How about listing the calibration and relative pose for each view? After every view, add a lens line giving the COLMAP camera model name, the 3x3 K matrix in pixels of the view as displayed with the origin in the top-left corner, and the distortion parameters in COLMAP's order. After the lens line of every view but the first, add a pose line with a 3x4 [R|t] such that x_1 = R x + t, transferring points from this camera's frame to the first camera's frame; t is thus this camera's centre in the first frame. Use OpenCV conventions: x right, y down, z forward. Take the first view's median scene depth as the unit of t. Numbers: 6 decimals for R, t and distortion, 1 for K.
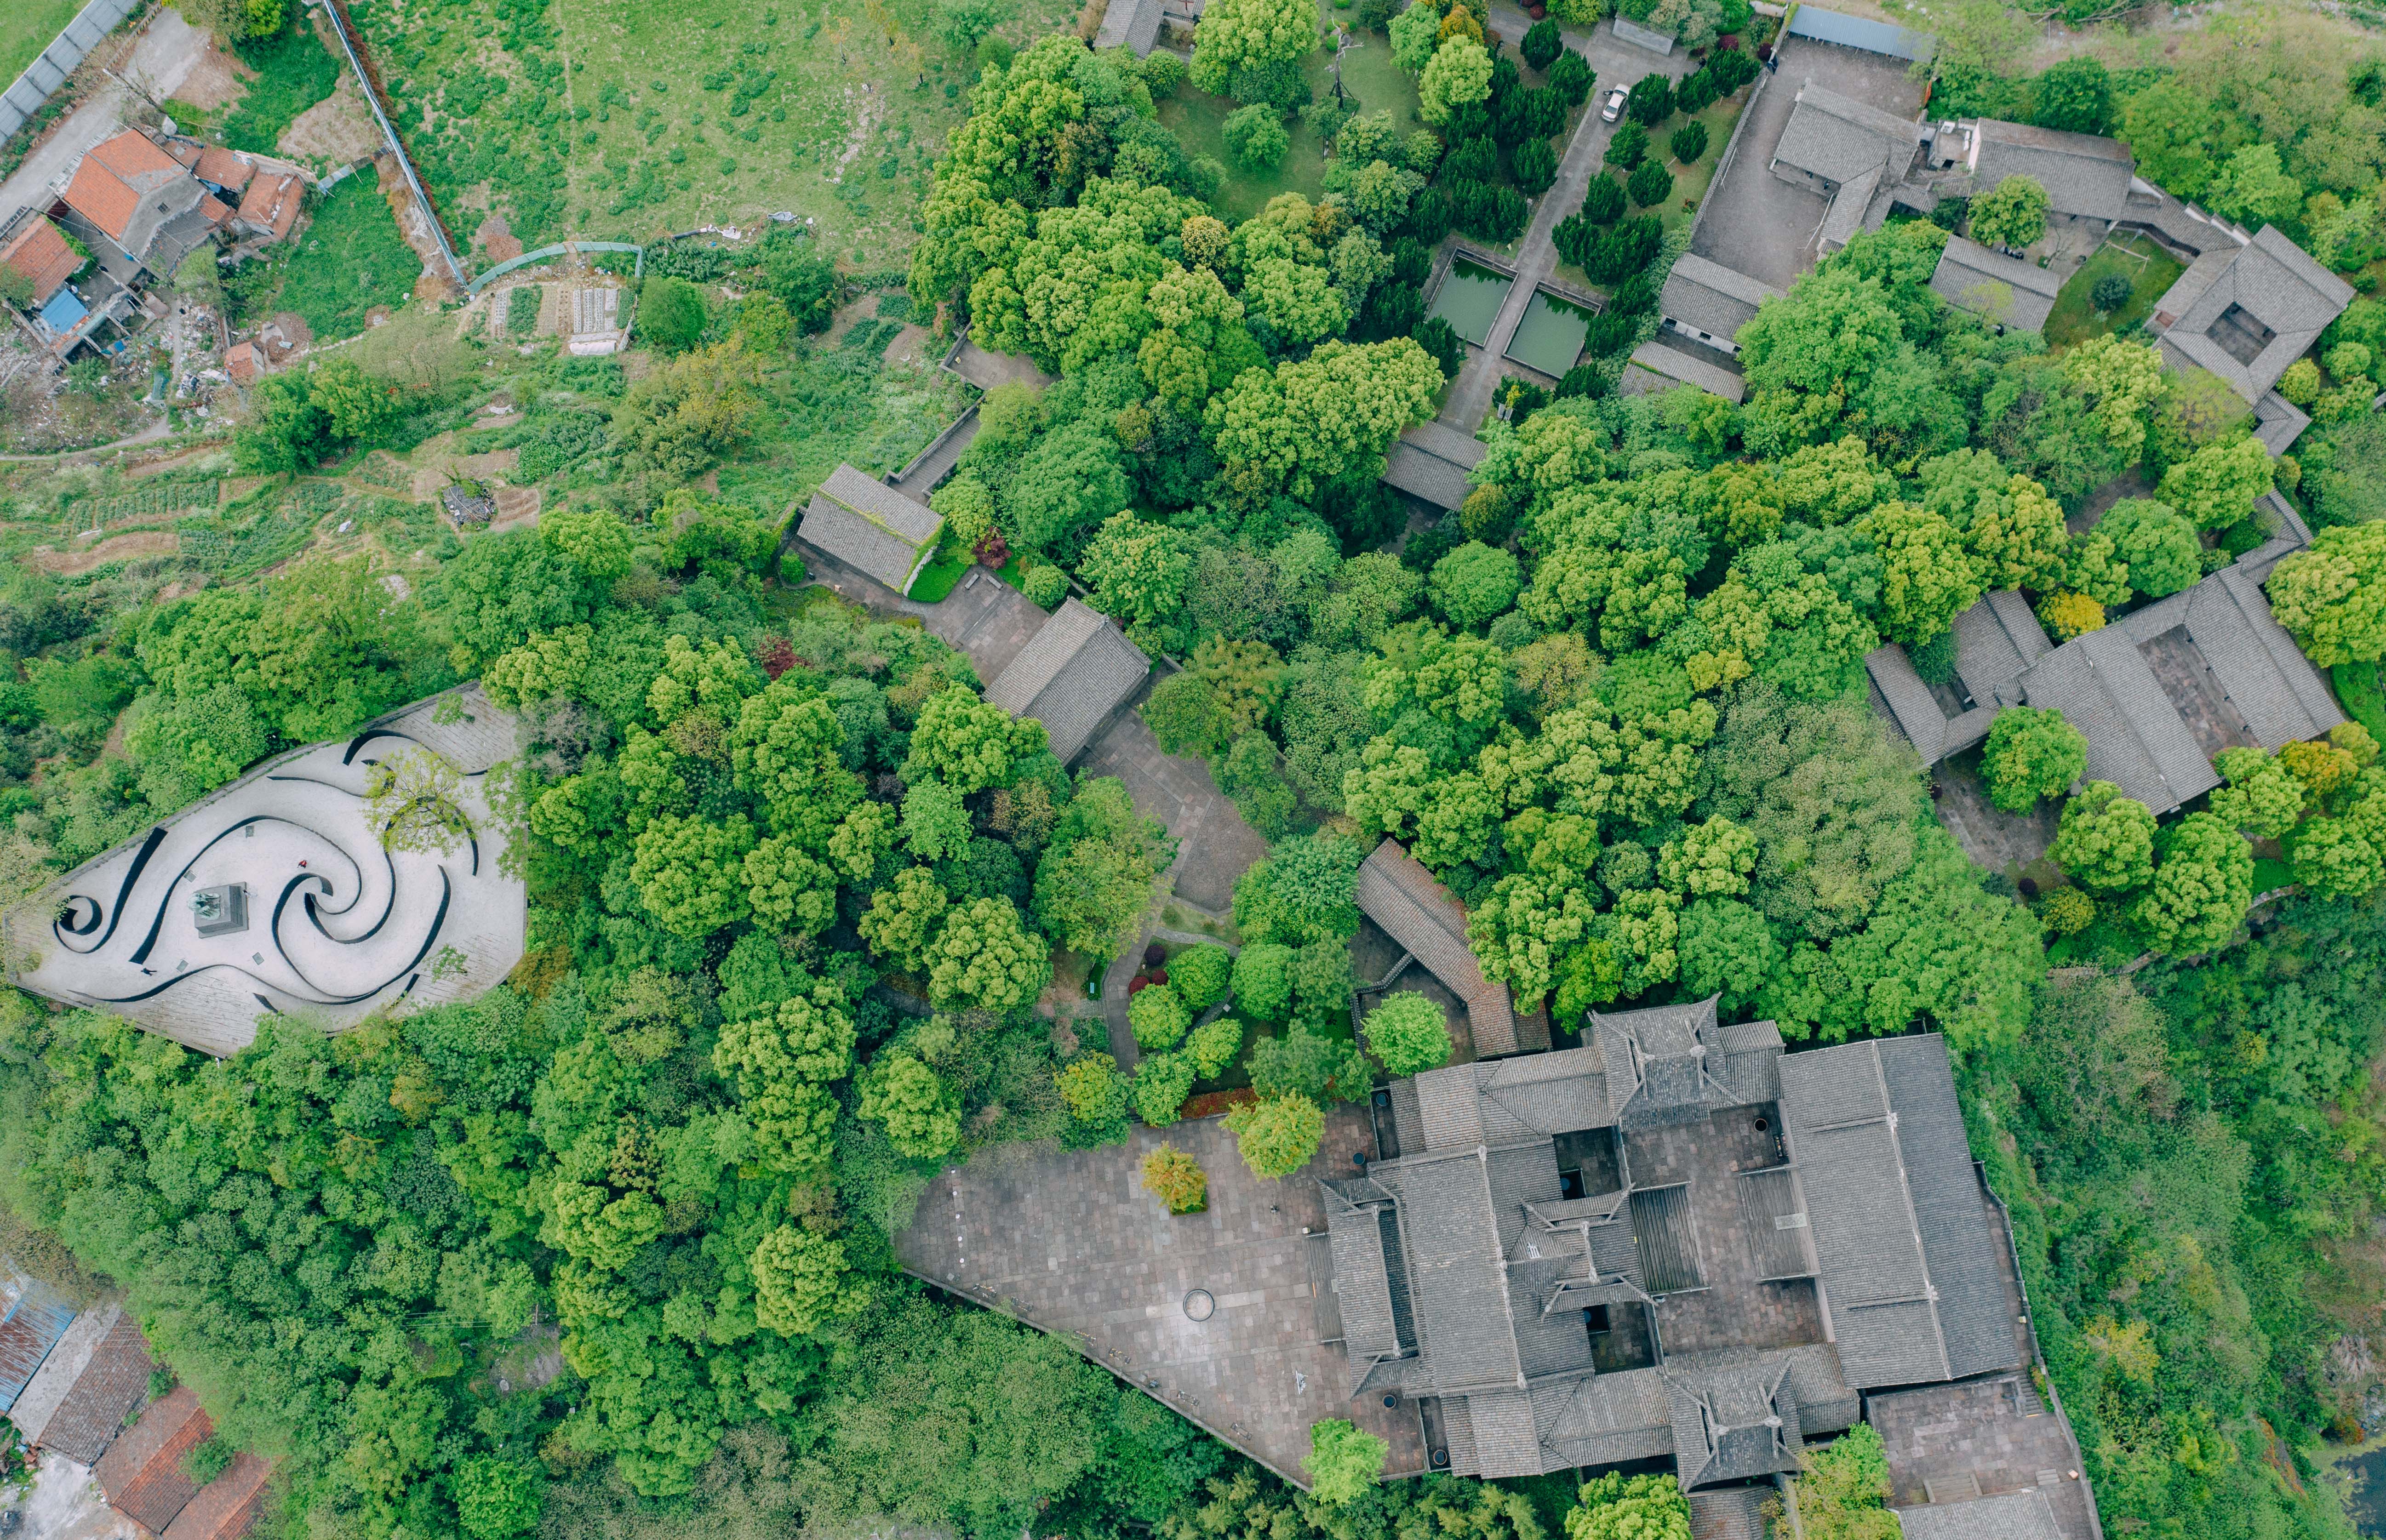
lens RADIAL K [[1984.9, 0, 1193.0], [0, 1984.9, 770.0], [0, 0, 1]] dist [-0.016978, -0.001905]
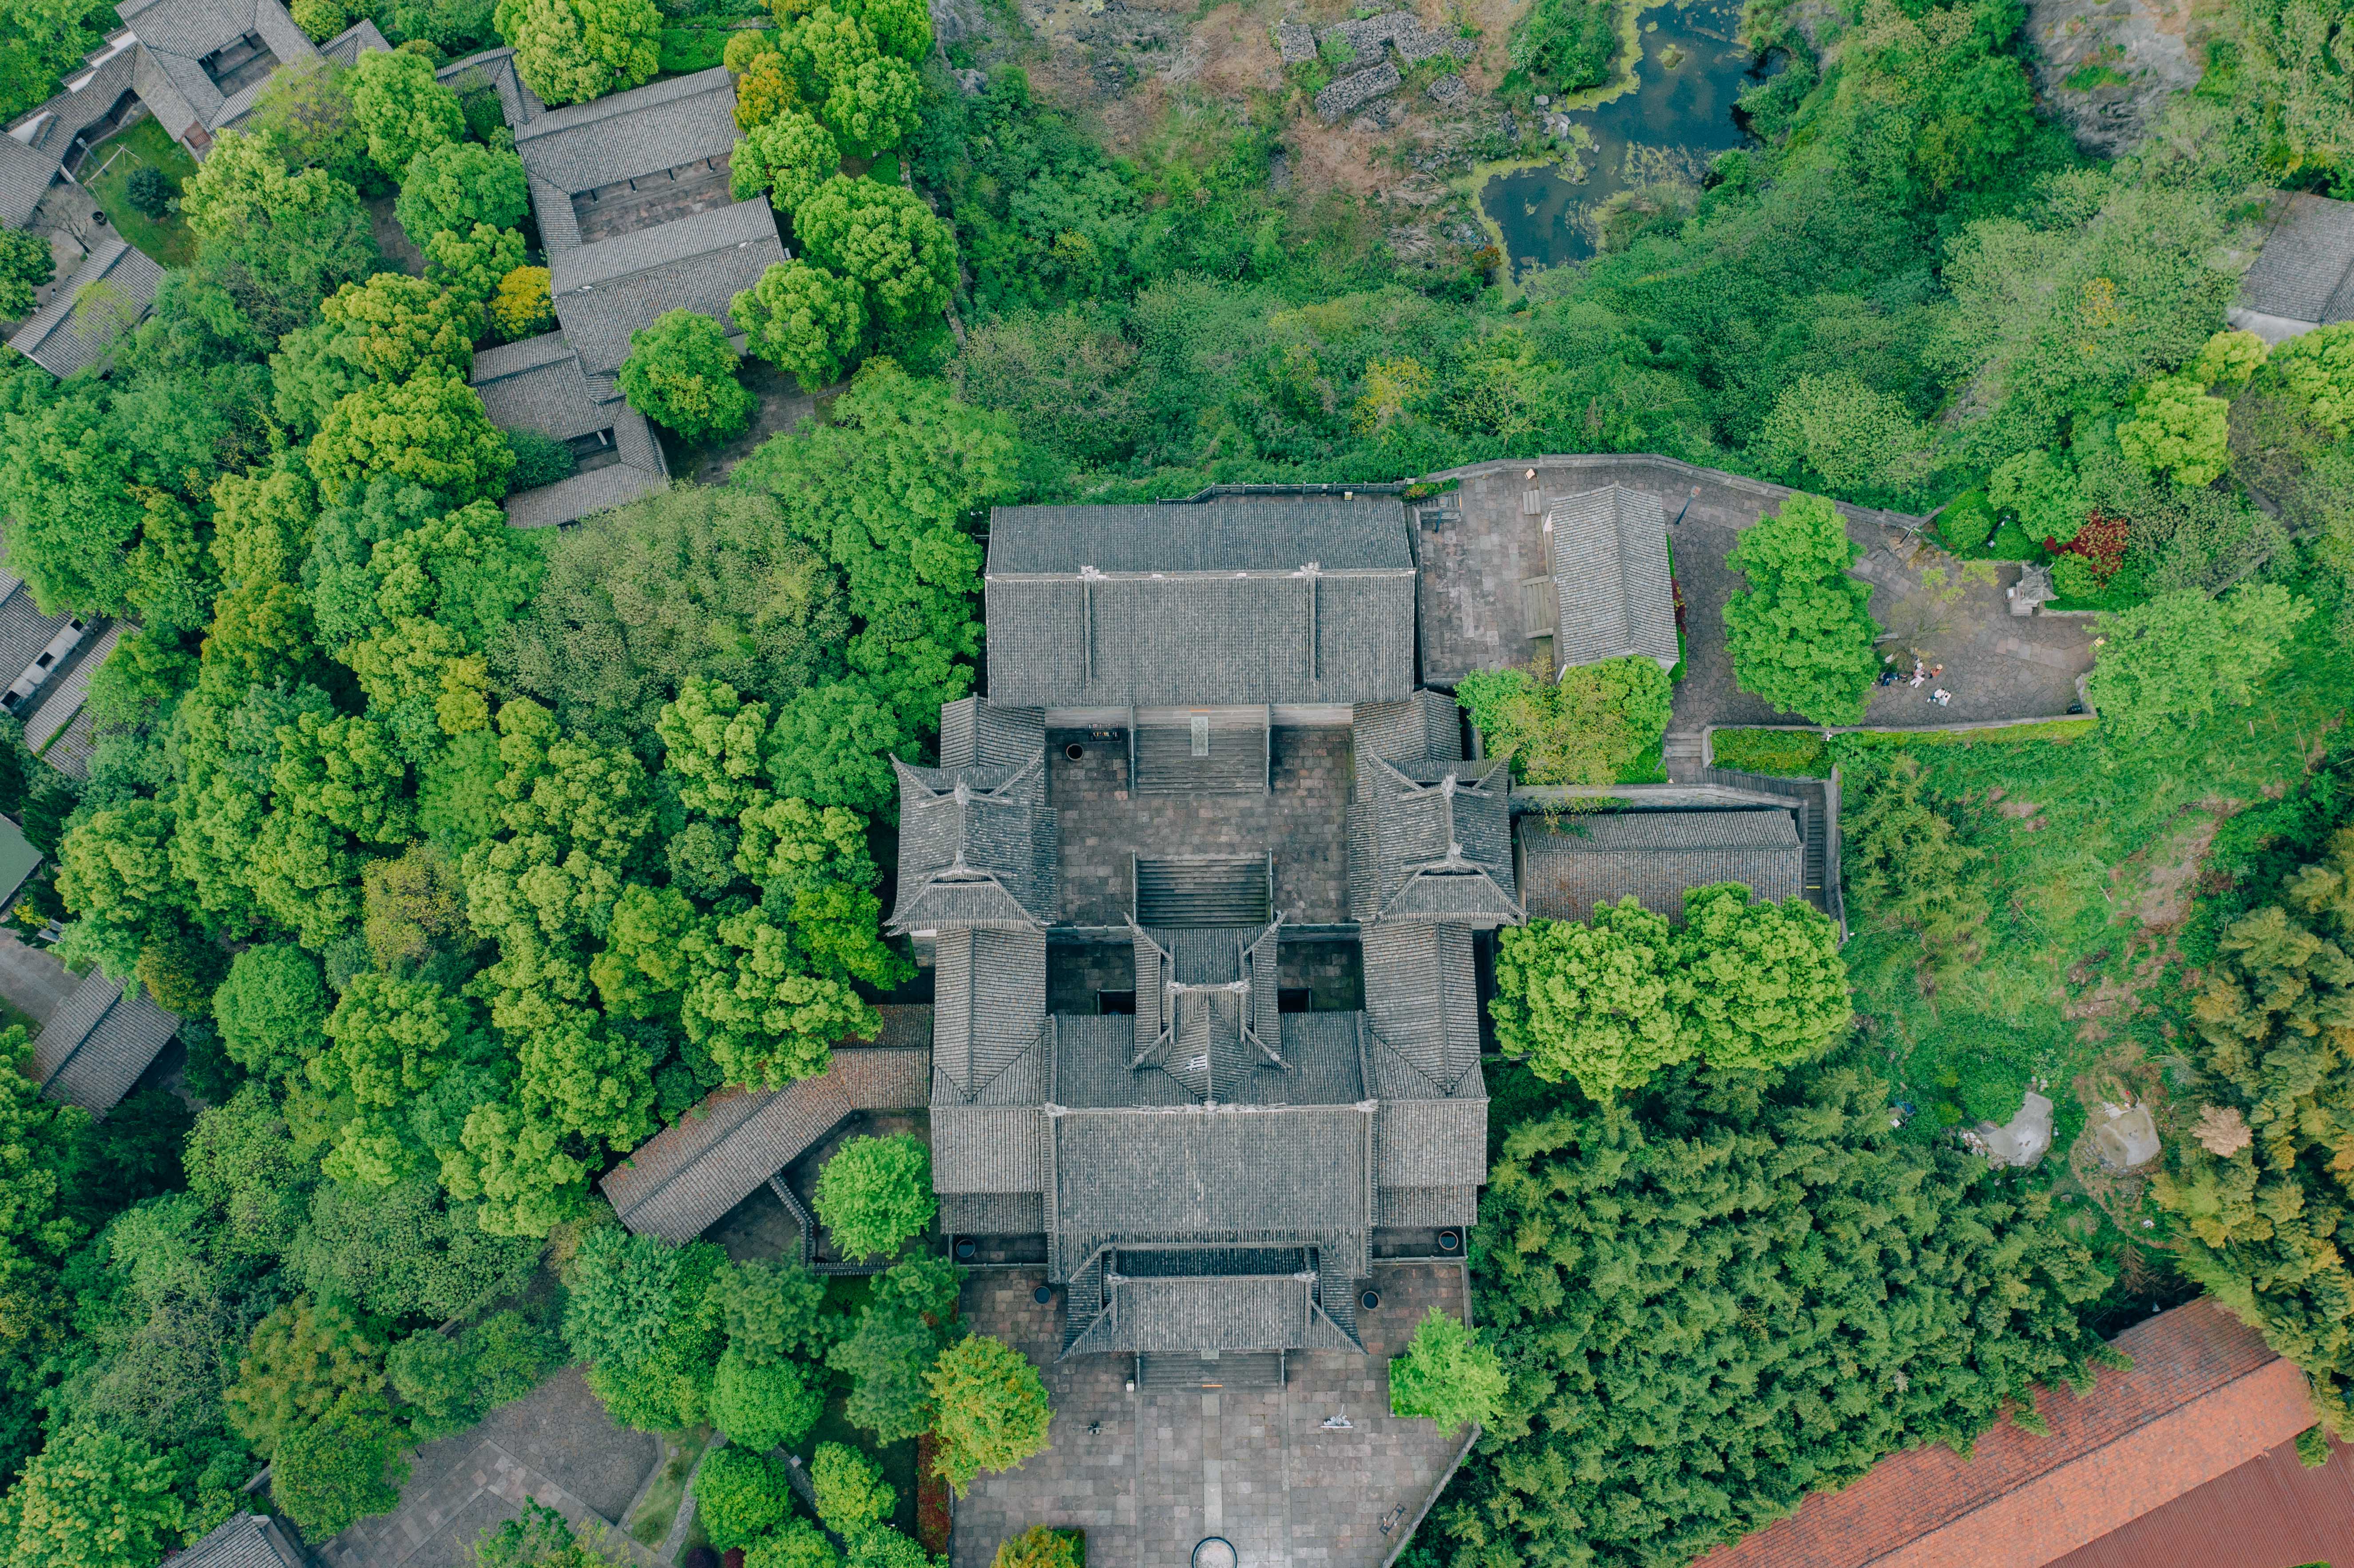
lens RADIAL K [[1857.3, 0, 1177.0], [0, 1857.3, 784.0], [0, 0, 1]] dist [-0.021337, 0.003133]
pose [[0.120953, -0.921986, 0.367848, 0.013653], [0.960955, 0.201659, 0.189471, 0.079886], [-0.248869, 0.330568, 0.910378, 0.323781]]
